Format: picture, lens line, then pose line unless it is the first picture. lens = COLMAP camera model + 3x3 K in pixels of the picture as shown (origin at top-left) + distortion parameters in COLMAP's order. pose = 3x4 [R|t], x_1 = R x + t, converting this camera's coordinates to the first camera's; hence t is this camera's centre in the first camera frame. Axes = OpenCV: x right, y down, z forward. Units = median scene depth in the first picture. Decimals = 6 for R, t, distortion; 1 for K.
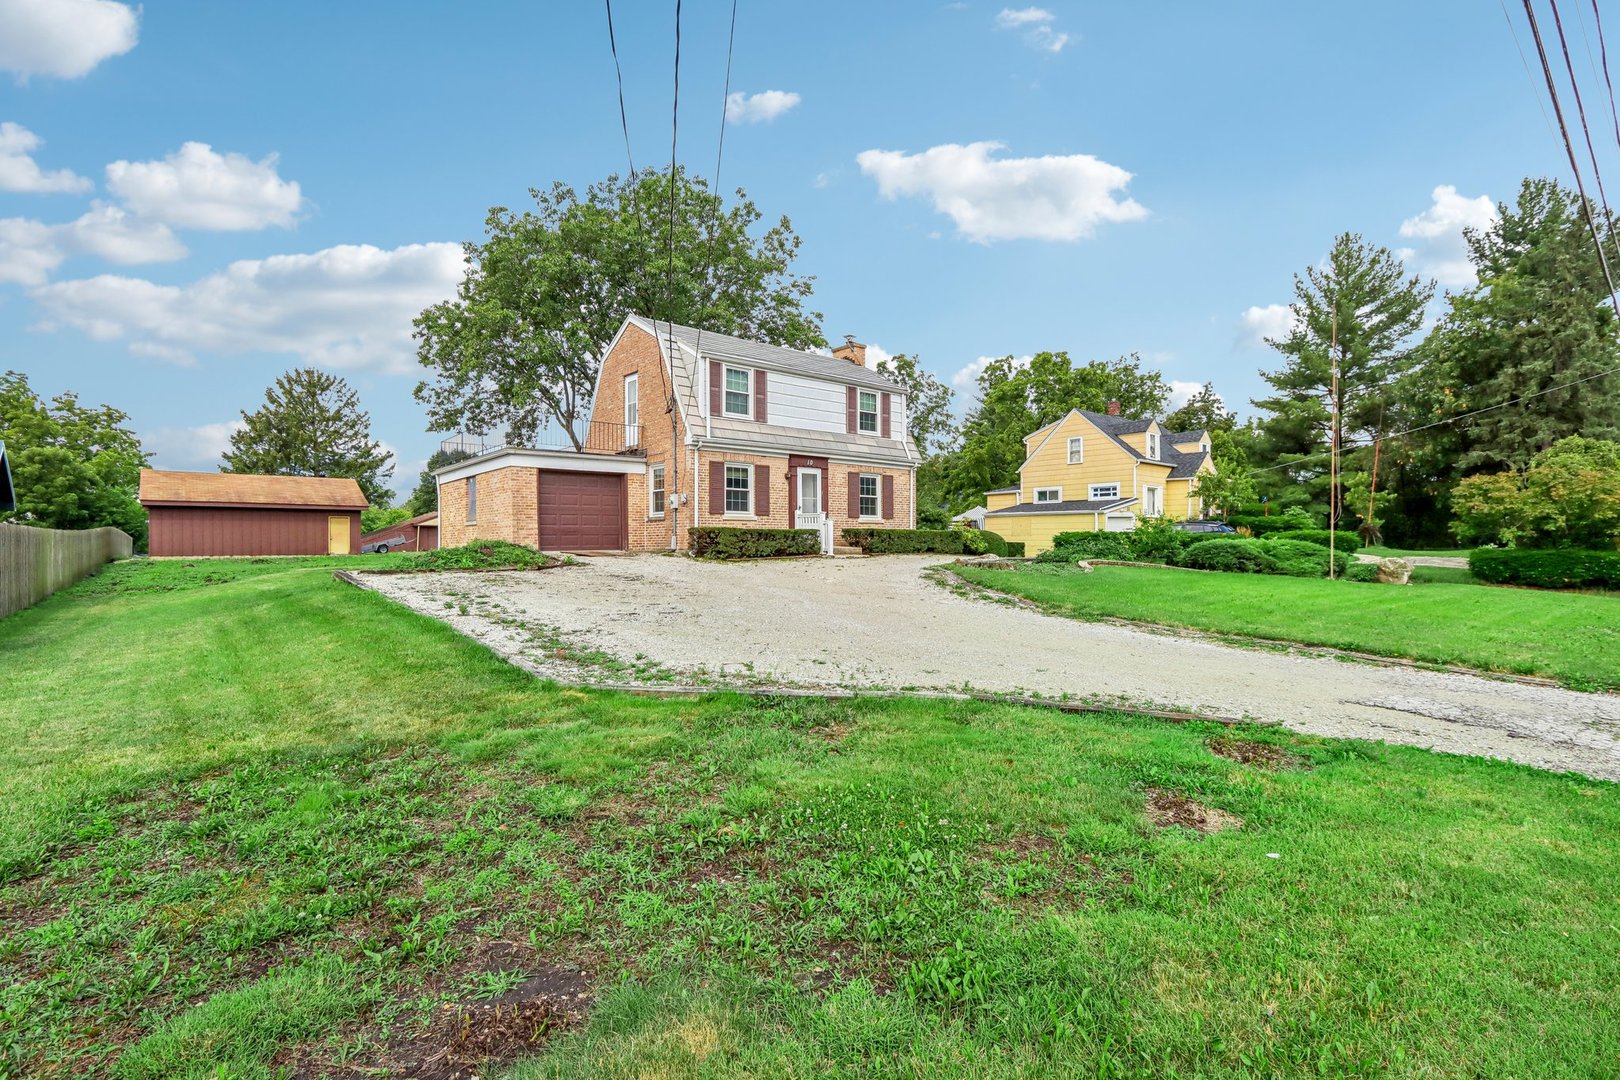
lens RADIAL K [[797.1, 0, 808.5], [0, 797.1, 550.5], [0, 0, 1]] dist [-0.017734, 0.001408]
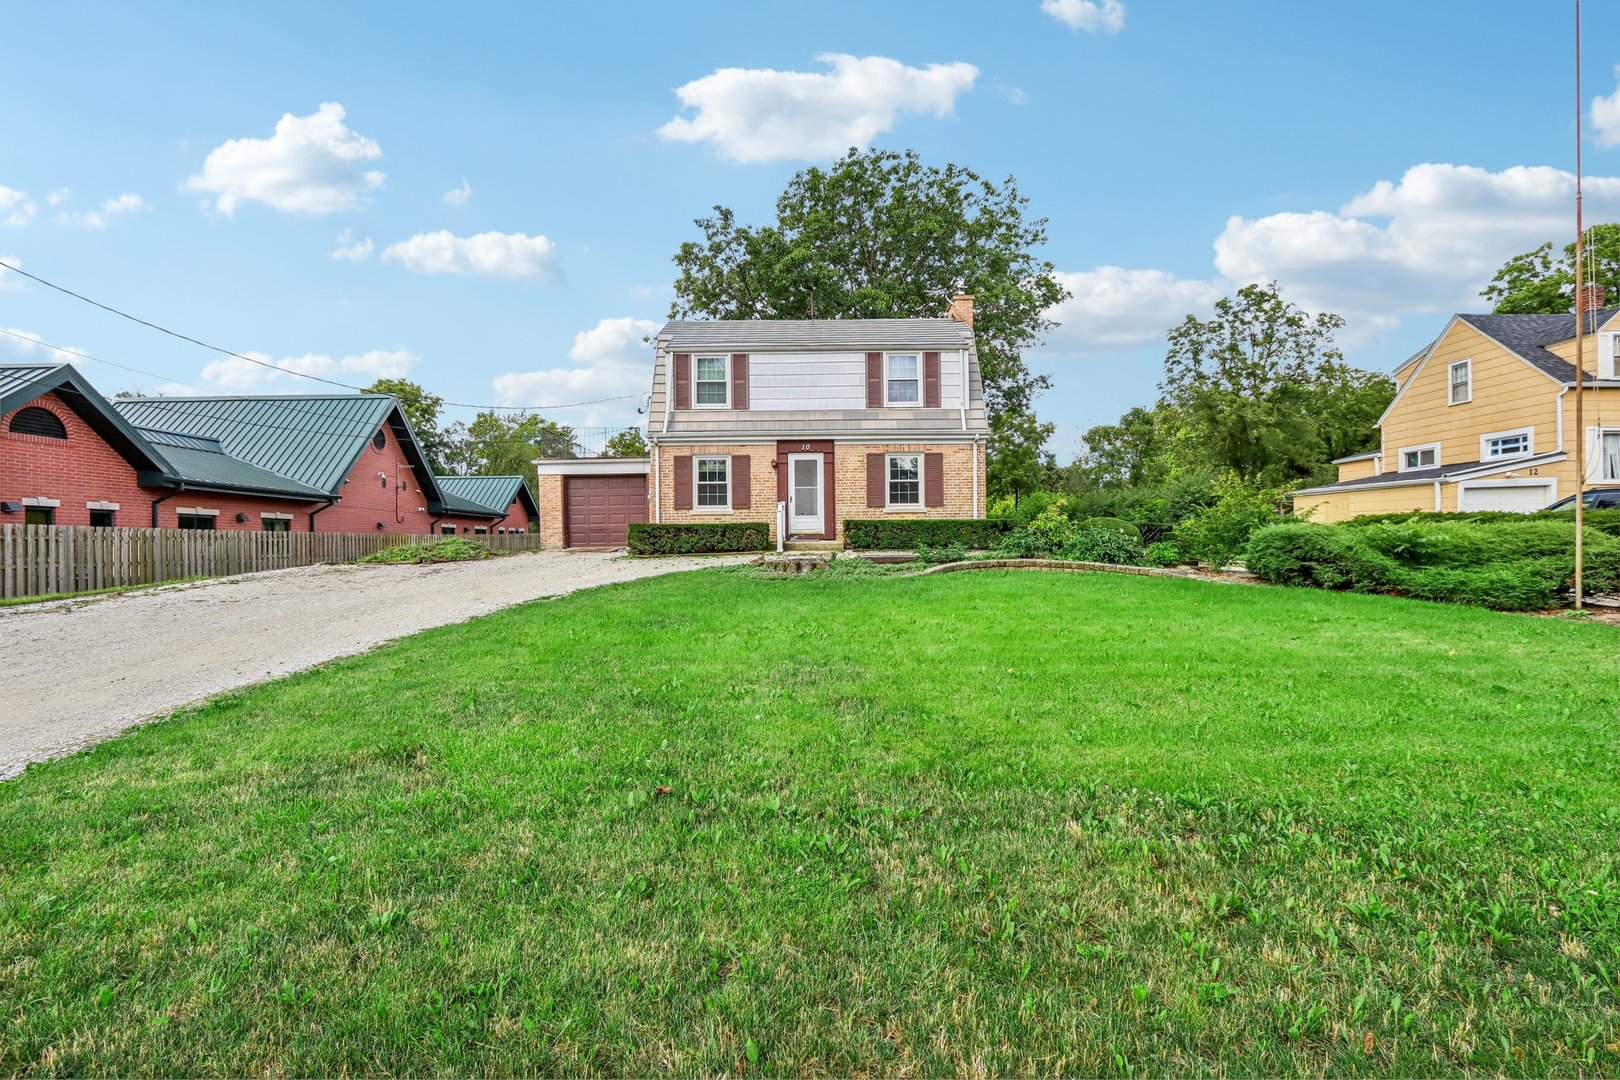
lens RADIAL K [[769.3, 0, 810.0], [0, 769.3, 540.0], [0, 0, 1]] dist [-0.014906, 0.000065]
pose [[0.746534, -0.007920, -0.665300, 0.581768], [0.003230, 0.999961, -0.008279, 0.000012], [0.665340, 0.004031, 0.746530, 0.369833]]
